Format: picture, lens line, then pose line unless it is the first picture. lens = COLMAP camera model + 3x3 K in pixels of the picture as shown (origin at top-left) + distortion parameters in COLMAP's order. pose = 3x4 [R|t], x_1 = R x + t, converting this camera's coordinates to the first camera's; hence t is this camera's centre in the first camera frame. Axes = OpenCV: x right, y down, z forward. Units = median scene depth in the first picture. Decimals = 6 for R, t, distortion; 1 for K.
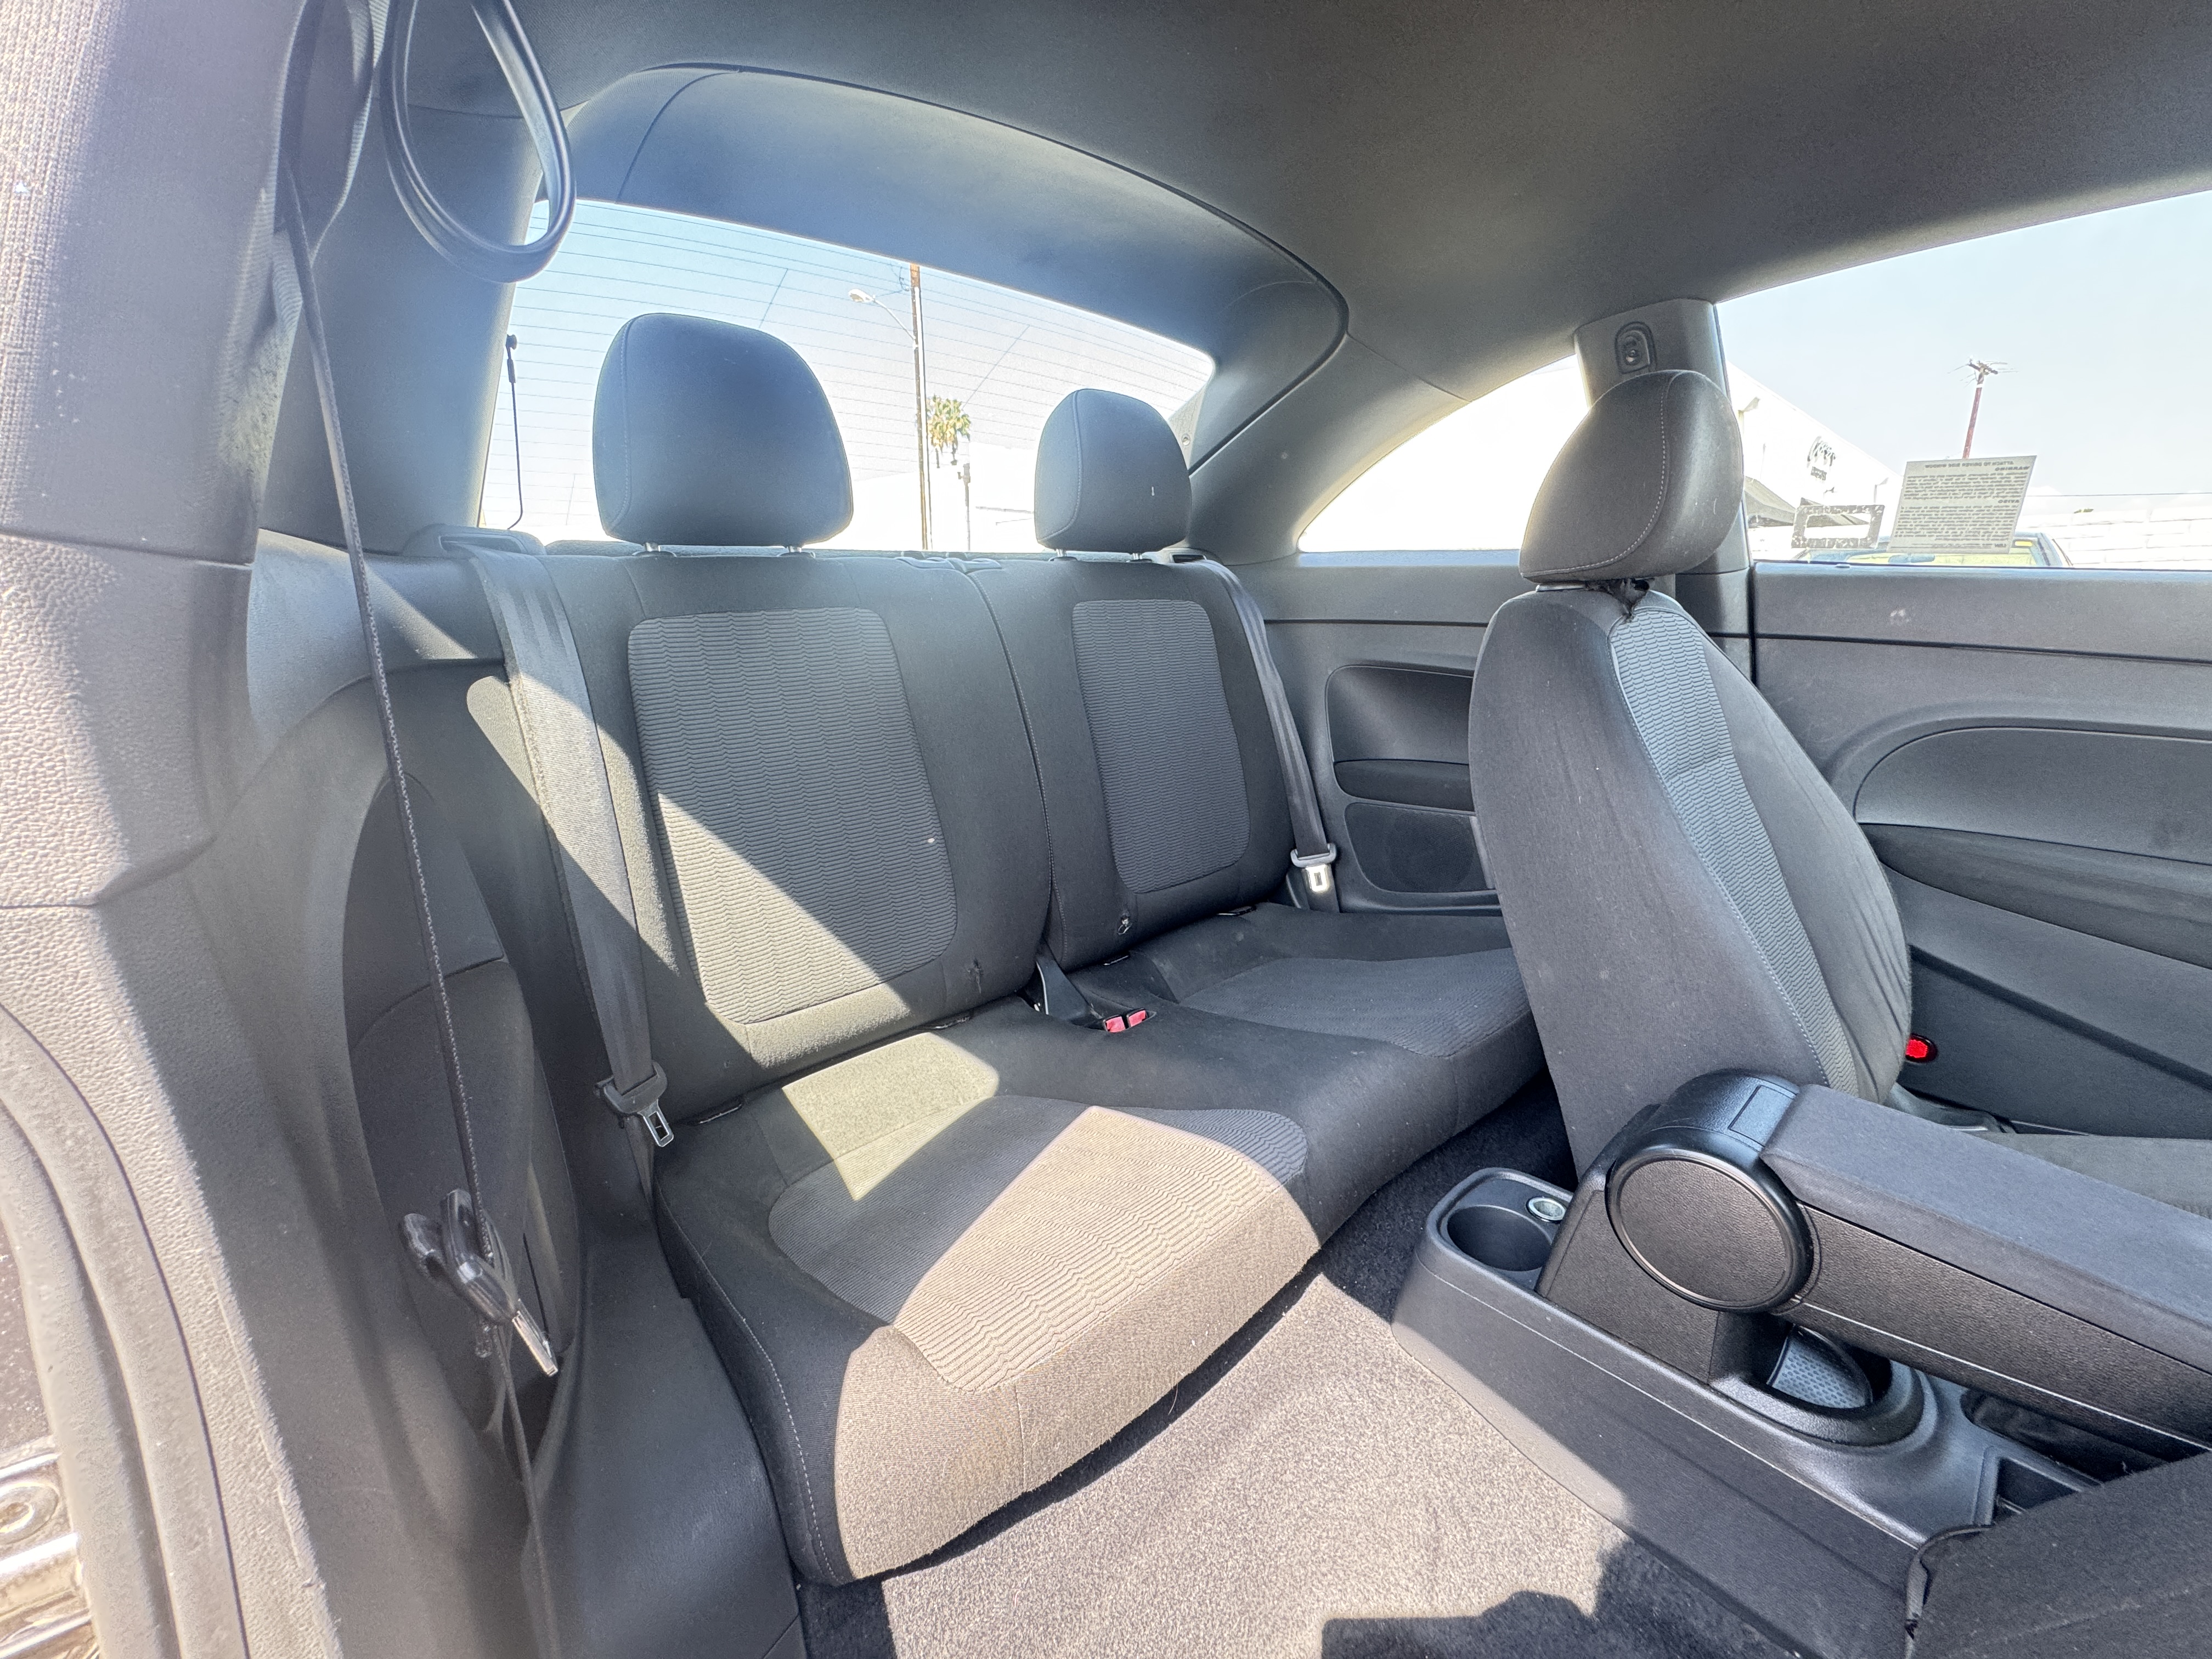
lens RADIAL K [[887.3, 0, 1106.0], [0, 887.3, 829.5], [0, 0, 1]] dist [-0.000421, 0.000110]
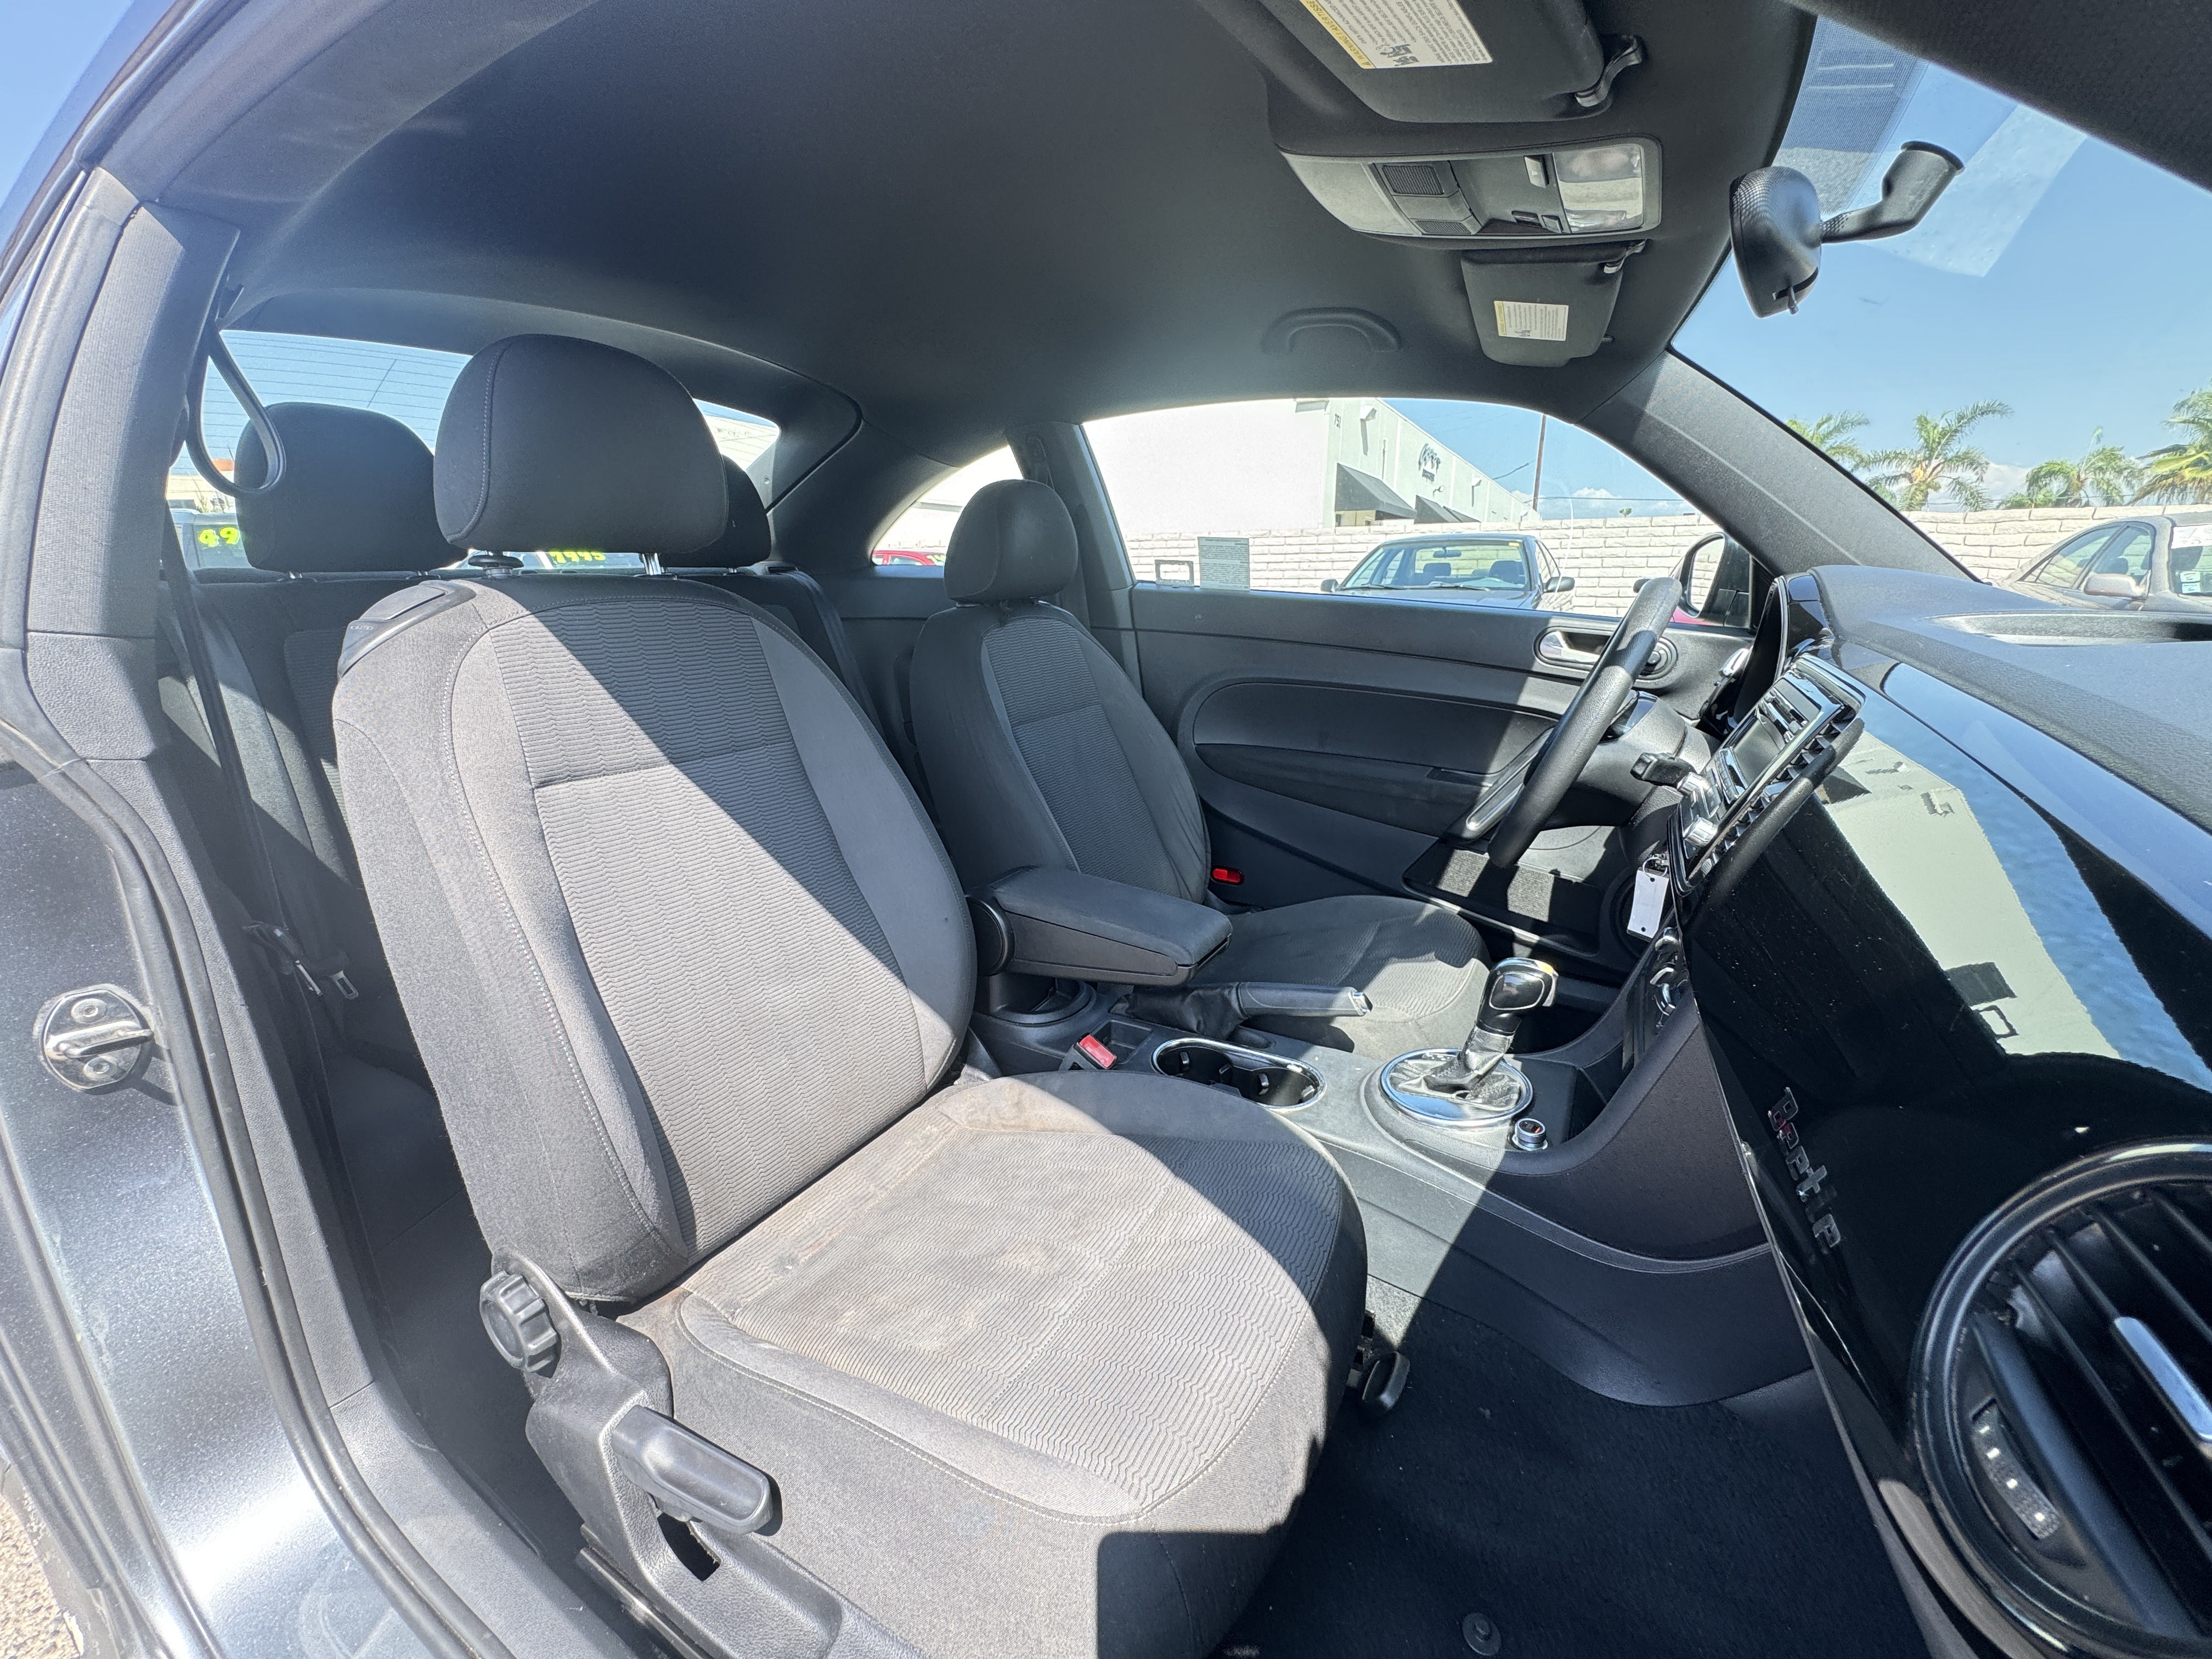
lens RADIAL K [[886.3, 0, 1100.2], [0, 886.3, 817.1], [0, 0, 1]] dist [-0.003558, -0.000776]
pose [[0.956519, -0.070353, 0.283058, 0.216053], [0.066960, 0.997521, 0.021655, 0.086398], [-0.283880, -0.001760, 0.958858, -0.556244]]
